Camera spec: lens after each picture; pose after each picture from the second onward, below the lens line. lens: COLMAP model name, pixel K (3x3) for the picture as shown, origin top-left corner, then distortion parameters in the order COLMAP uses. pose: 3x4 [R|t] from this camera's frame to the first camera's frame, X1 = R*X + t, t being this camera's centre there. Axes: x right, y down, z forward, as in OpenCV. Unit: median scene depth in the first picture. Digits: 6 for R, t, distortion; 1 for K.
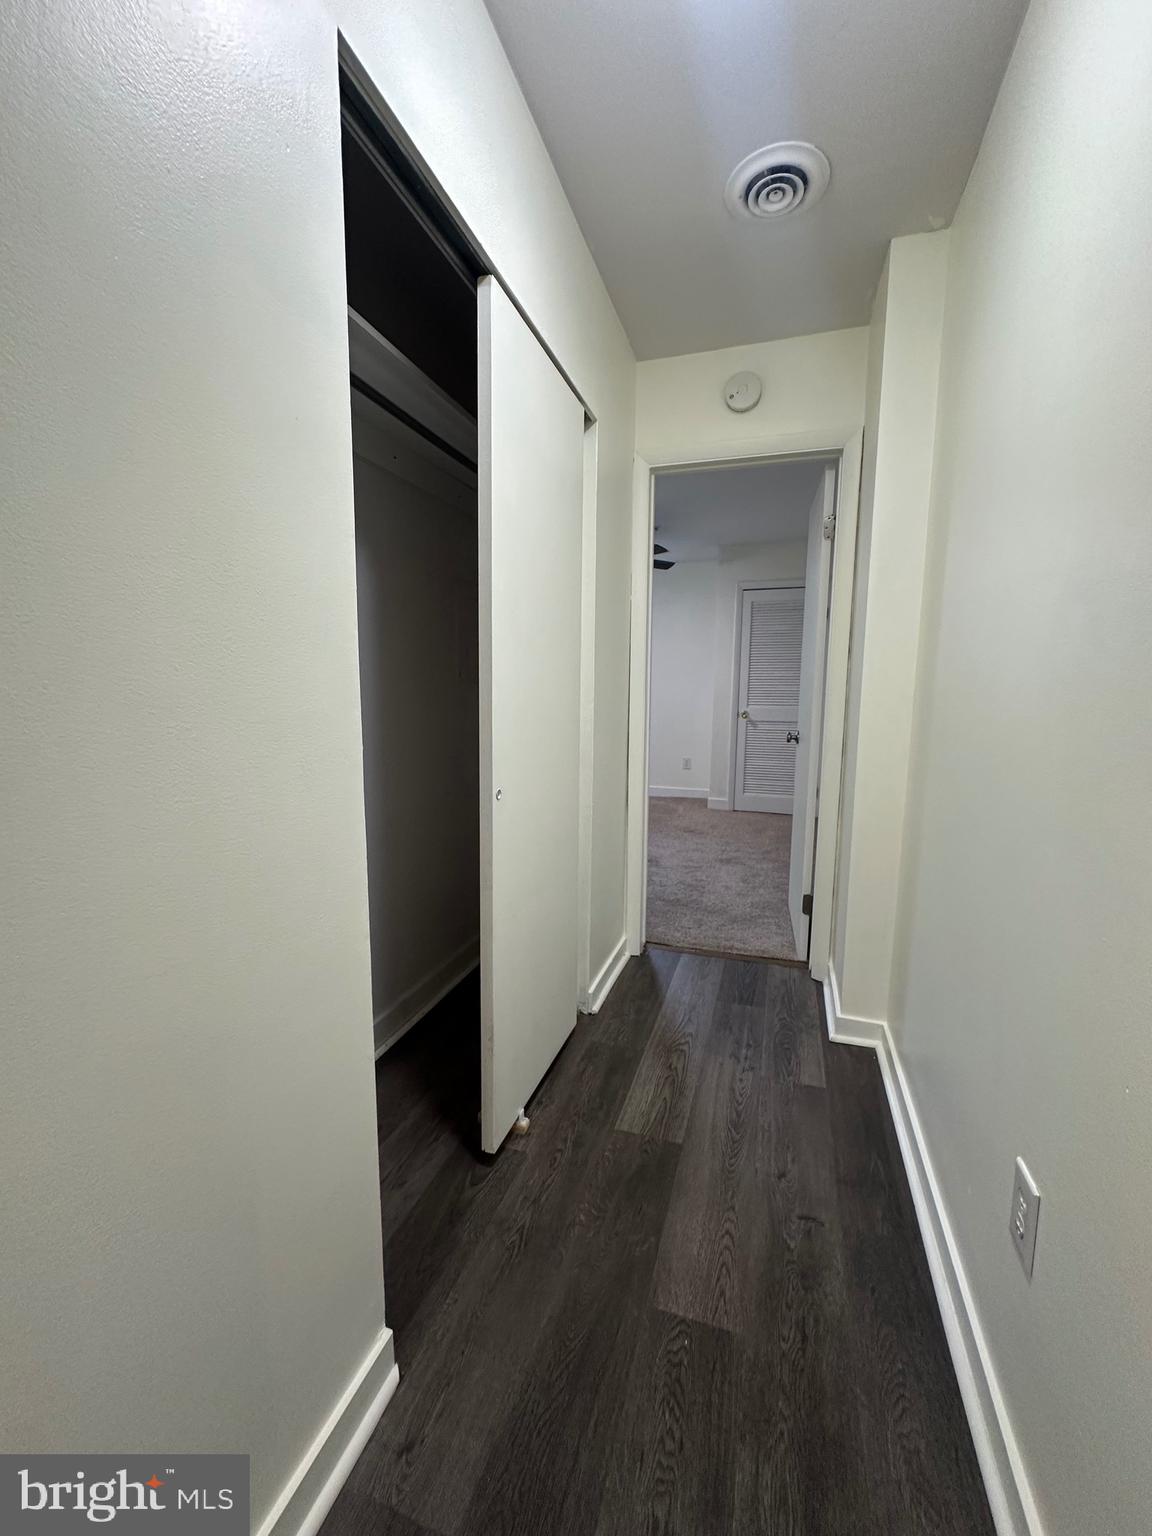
lens RADIAL K [[611.0, 0, 576.0], [0, 611.0, 768.0], [0, 0, 1]] dist [-0.001517, 0.000427]
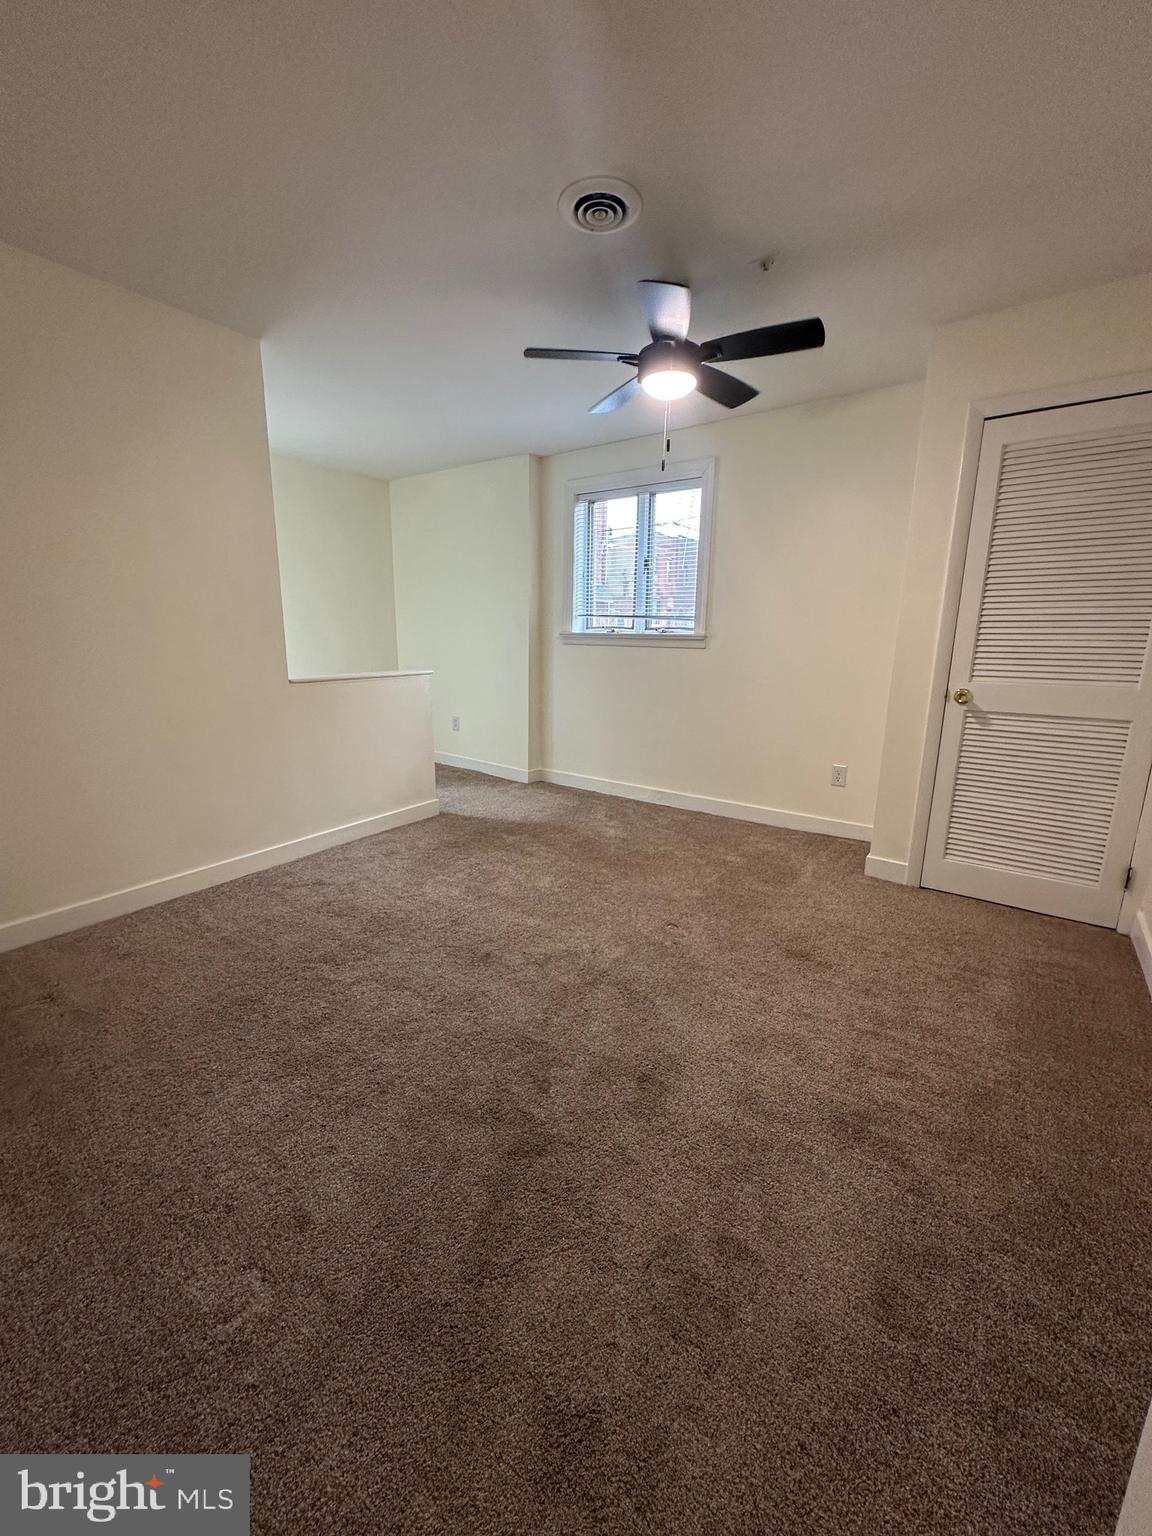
lens RADIAL K [[611.0, 0, 576.0], [0, 611.0, 768.0], [0, 0, 1]] dist [-0.001517, 0.000427]
pose [[0.954403, 0.064969, -0.291365, 0.131254], [-0.042262, 0.995606, 0.083565, -0.058804], [0.295513, -0.067441, 0.952955, 0.454762]]
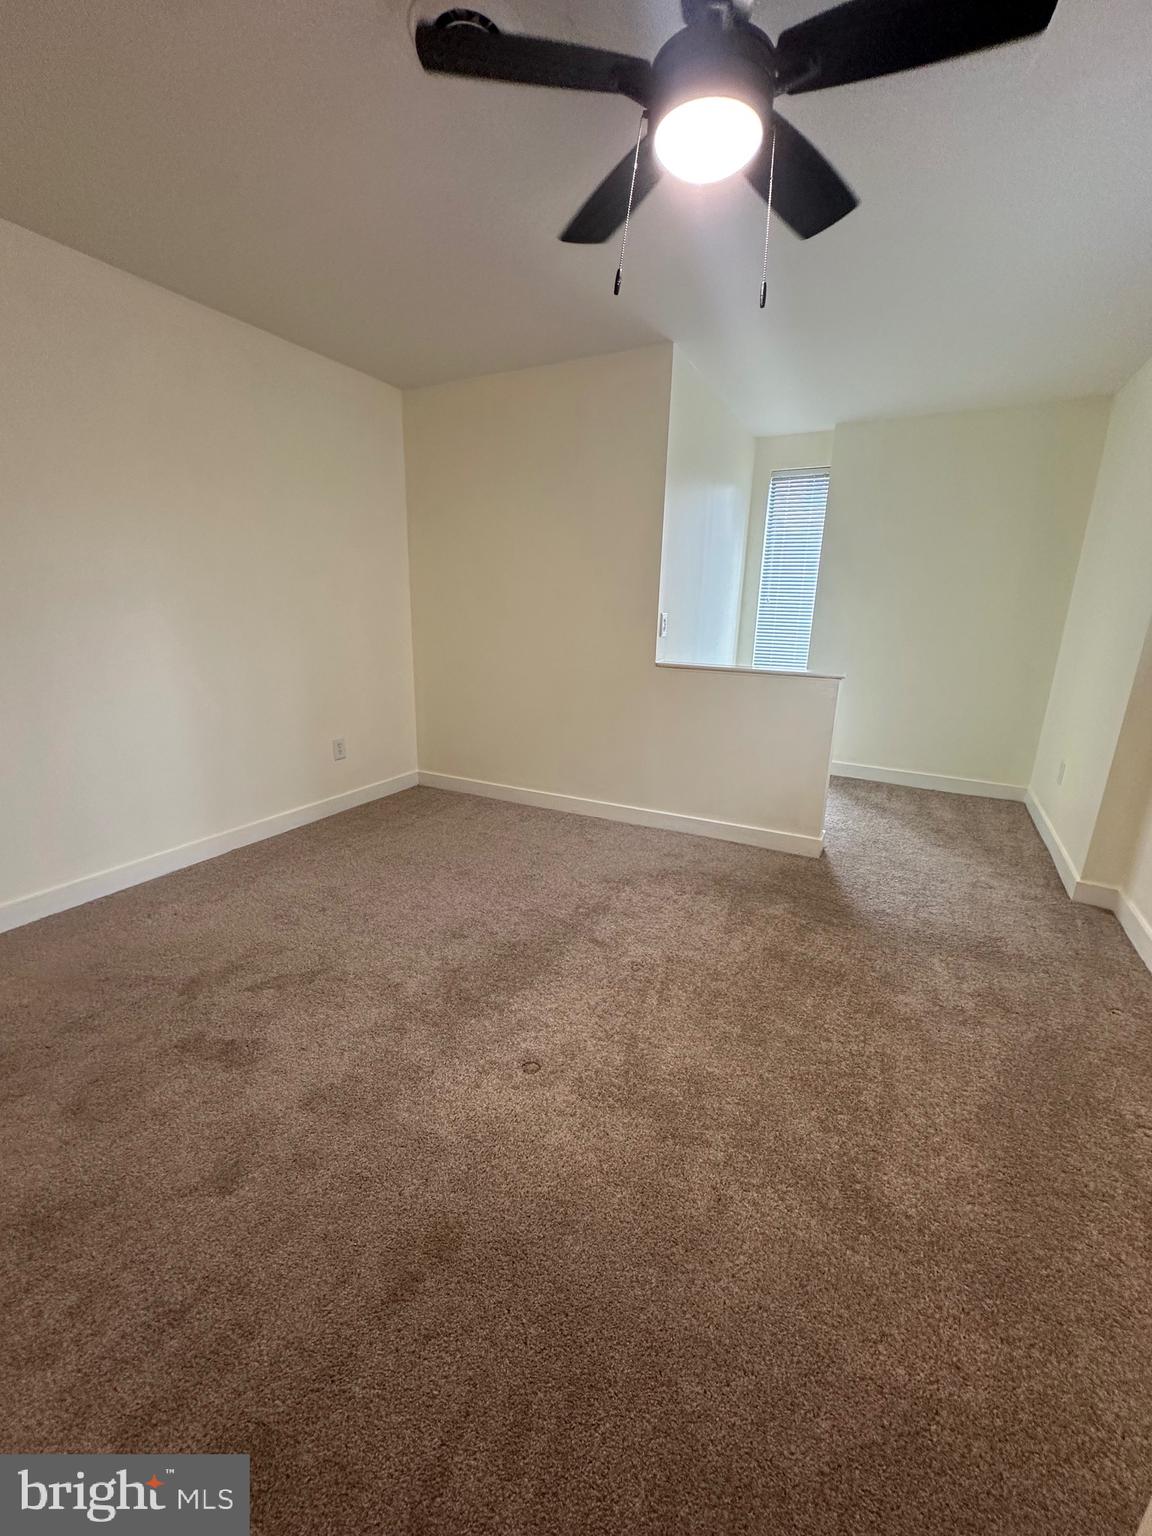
lens RADIAL K [[611.0, 0, 576.0], [0, 611.0, 768.0], [0, 0, 1]] dist [-0.001517, 0.000427]
pose [[-0.193331, 0.222498, -0.955572, 0.303920], [-0.157317, 0.954316, 0.254034, -0.114965], [0.968439, 0.199440, -0.149496, 0.917619]]
